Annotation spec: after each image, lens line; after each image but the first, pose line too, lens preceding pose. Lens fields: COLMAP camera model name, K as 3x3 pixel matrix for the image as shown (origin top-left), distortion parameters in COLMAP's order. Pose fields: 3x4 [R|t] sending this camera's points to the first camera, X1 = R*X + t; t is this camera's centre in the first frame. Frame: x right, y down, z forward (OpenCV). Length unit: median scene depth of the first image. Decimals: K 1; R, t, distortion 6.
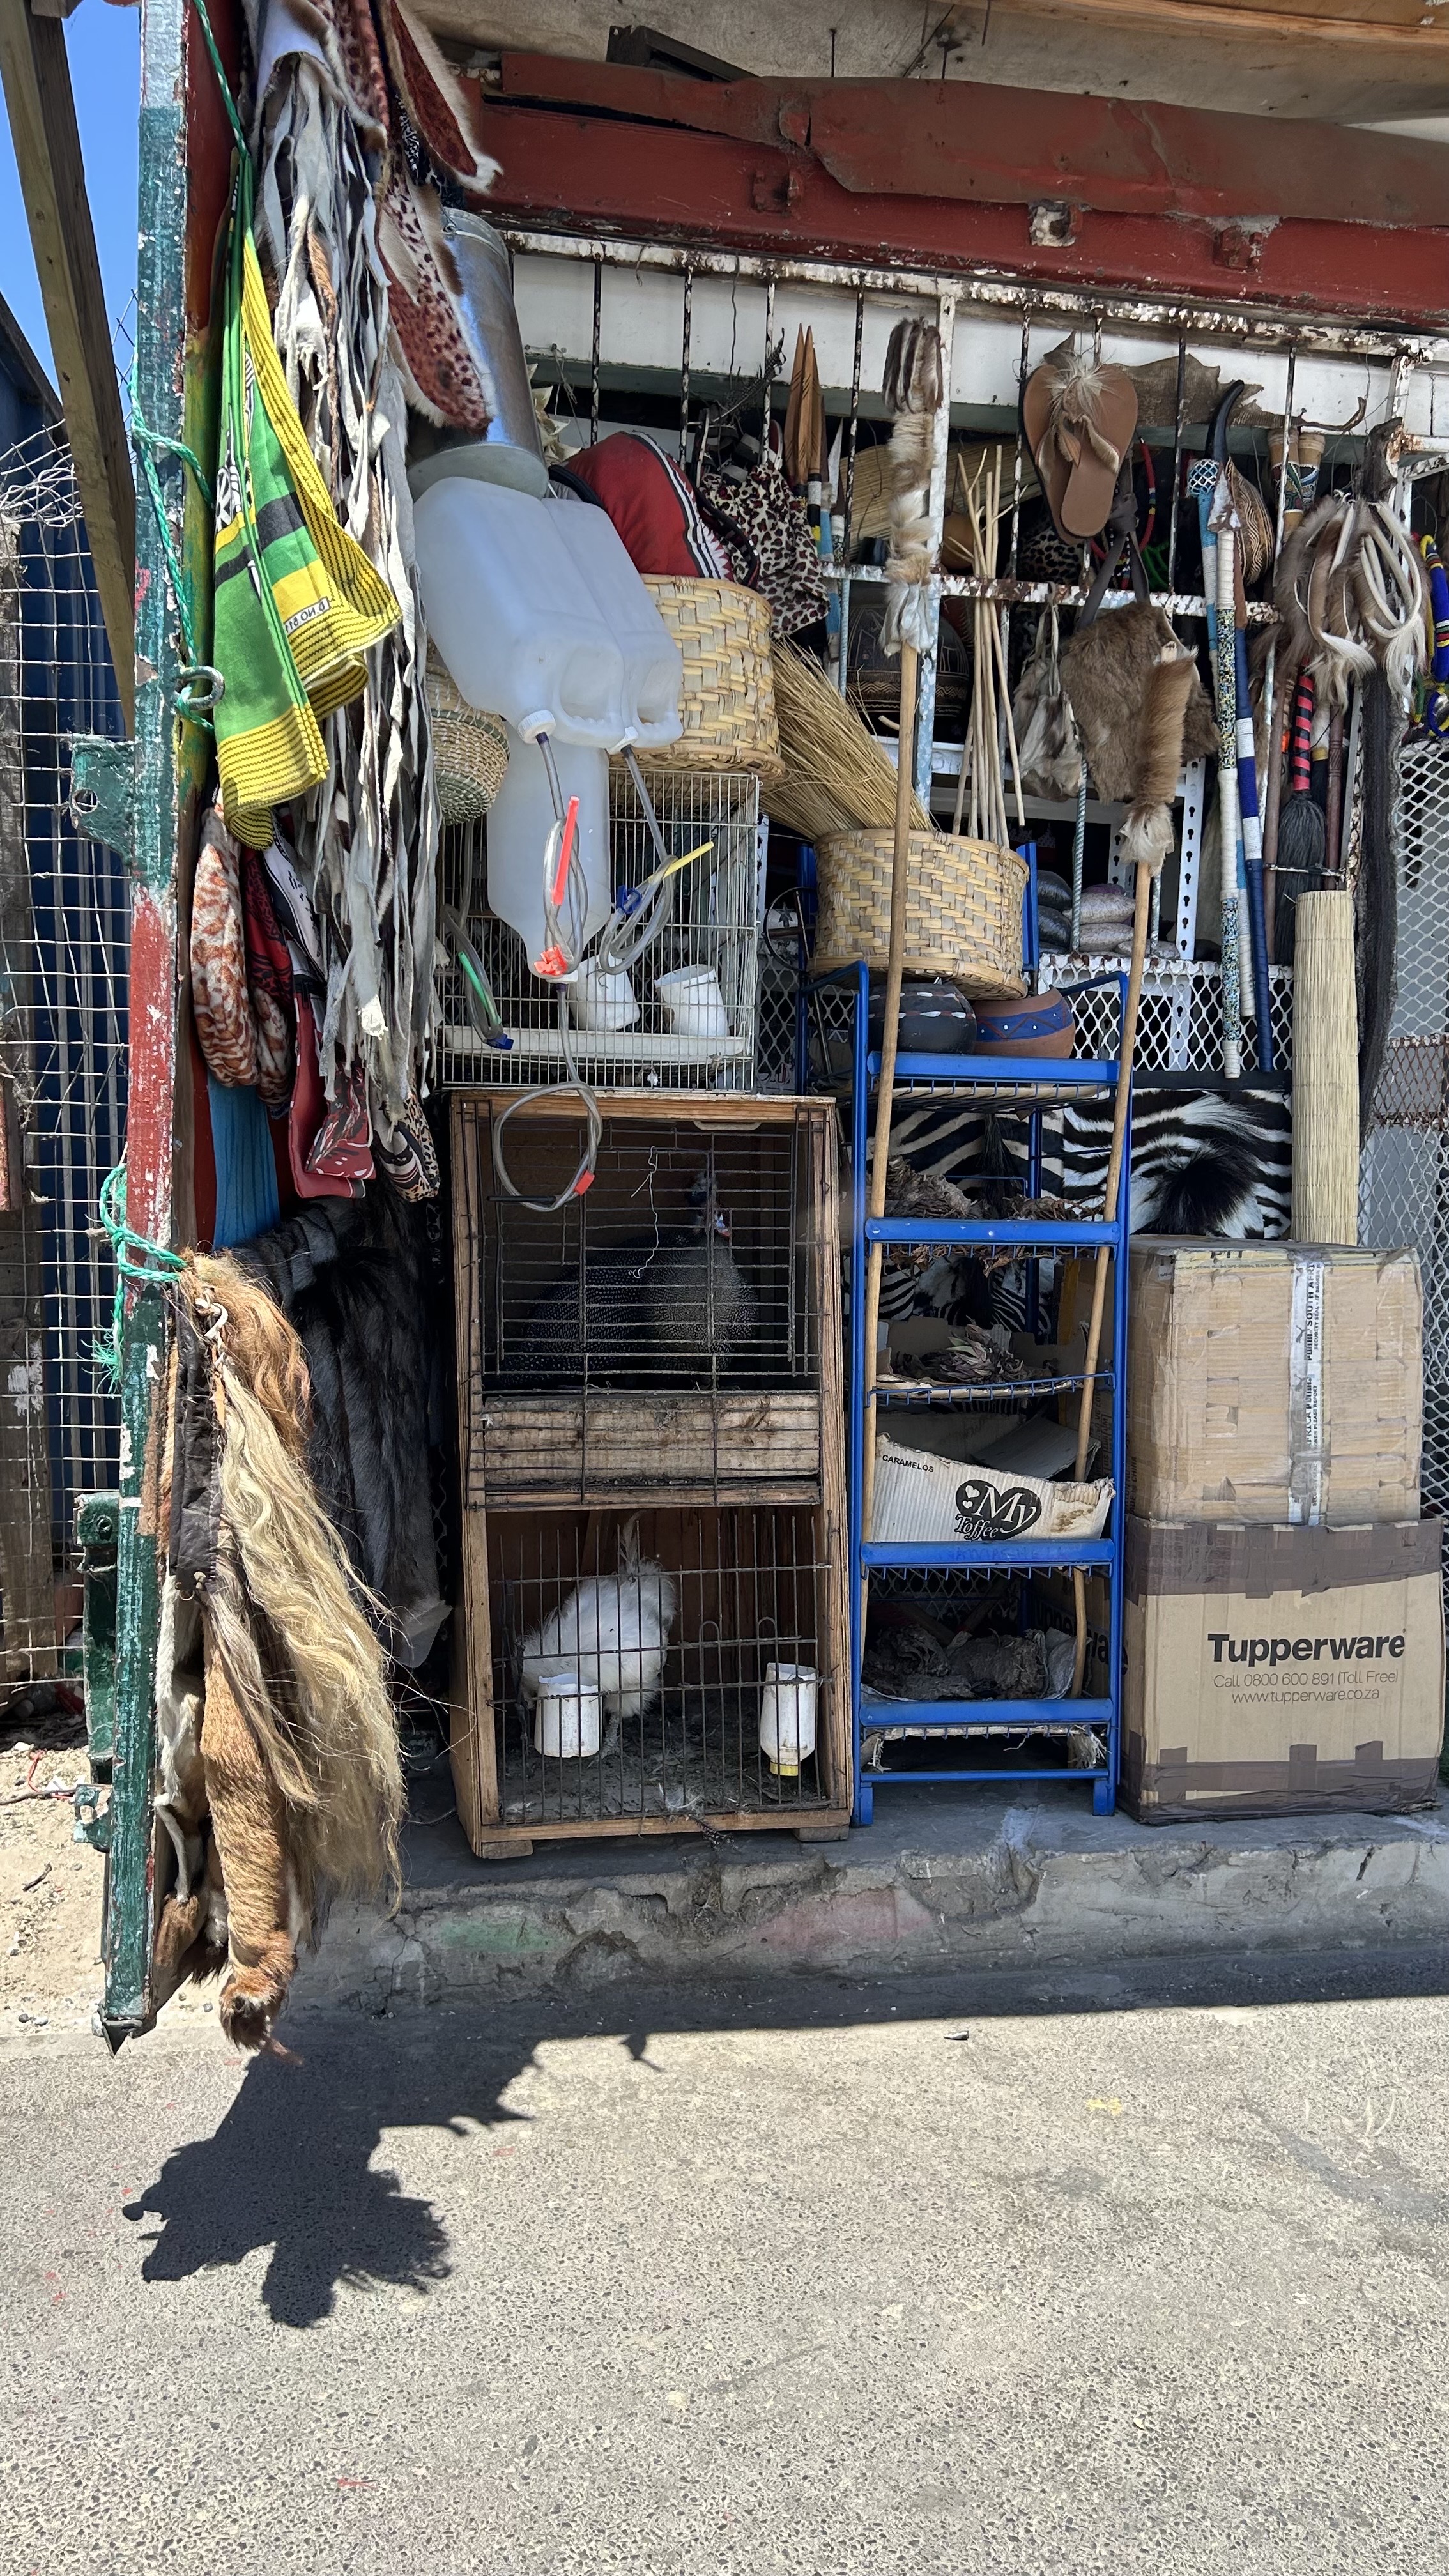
lens RADIAL K [[1920.8, 0, 703.9], [0, 1920.8, 1284.1], [0, 0, 1]] dist [0.047987, -0.065679]
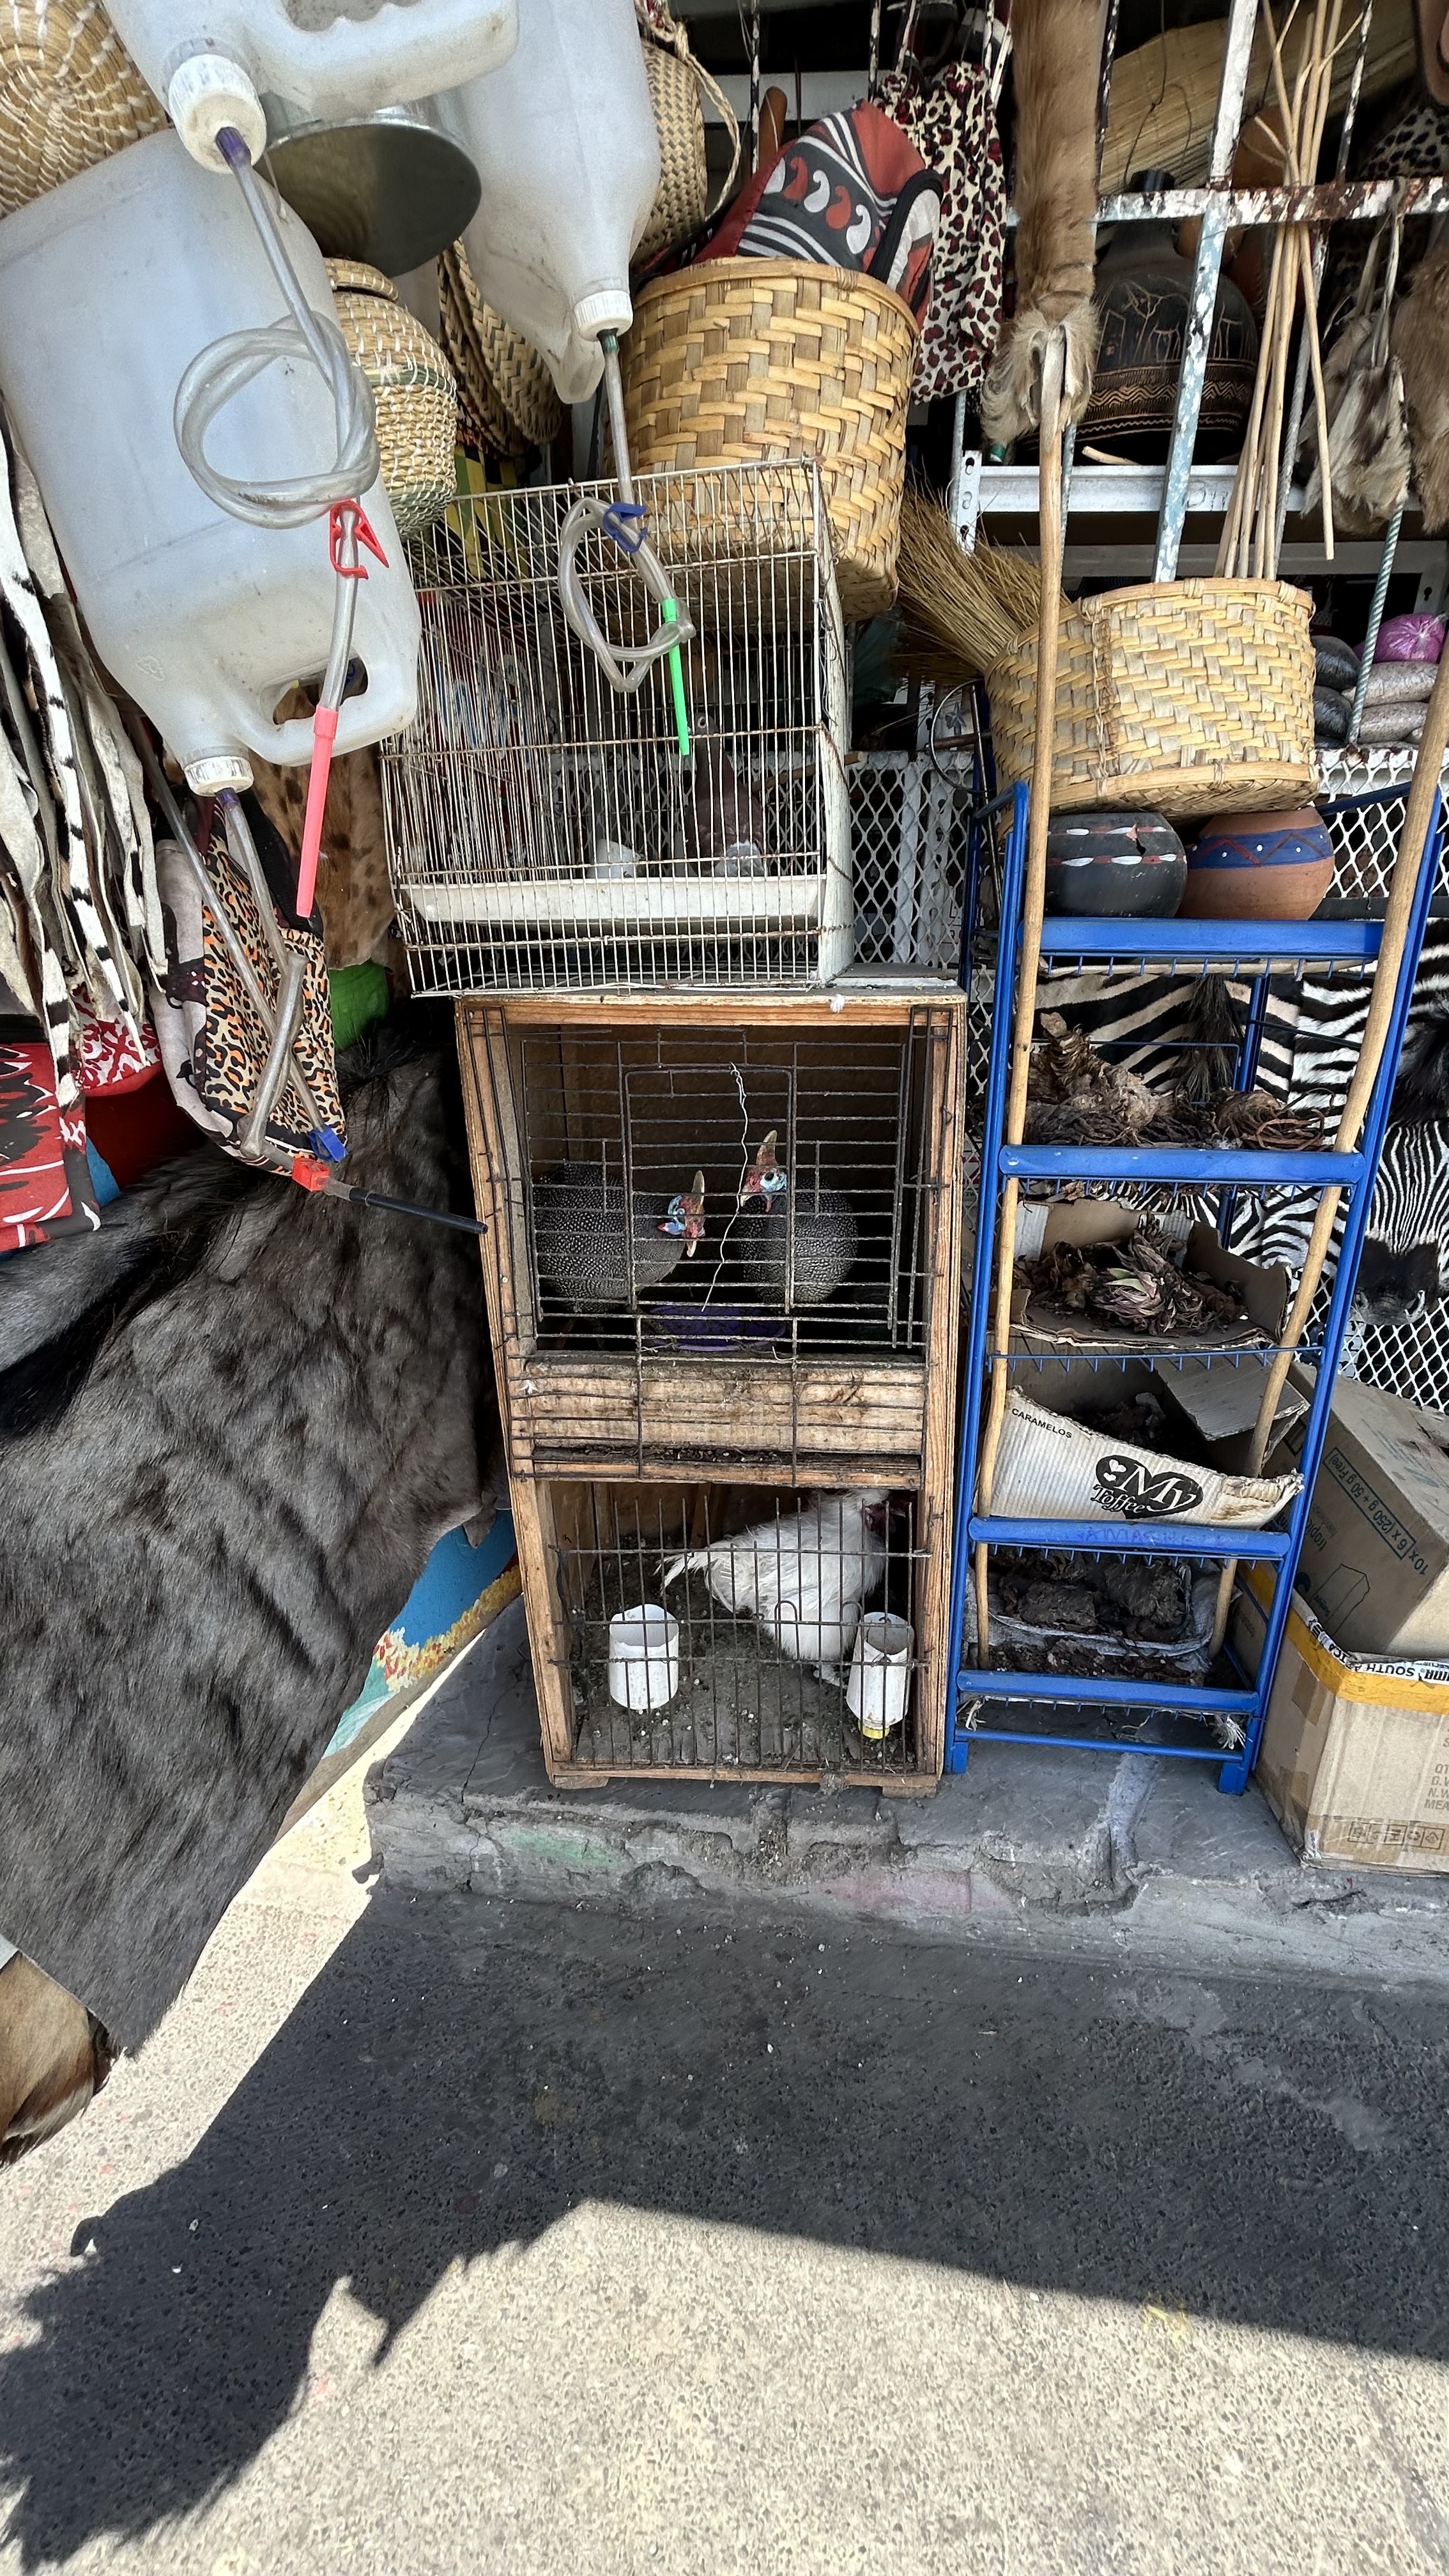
lens RADIAL K [[1014.5, 0, 697.5], [0, 1014.5, 1286.5], [0, 0, 1]] dist [-0.010369, -0.001445]
pose [[0.951621, 0.080802, -0.296461, 0.092556], [0.012400, 0.953922, 0.299800, -0.106974], [0.307025, -0.288972, 0.906770, 0.581960]]
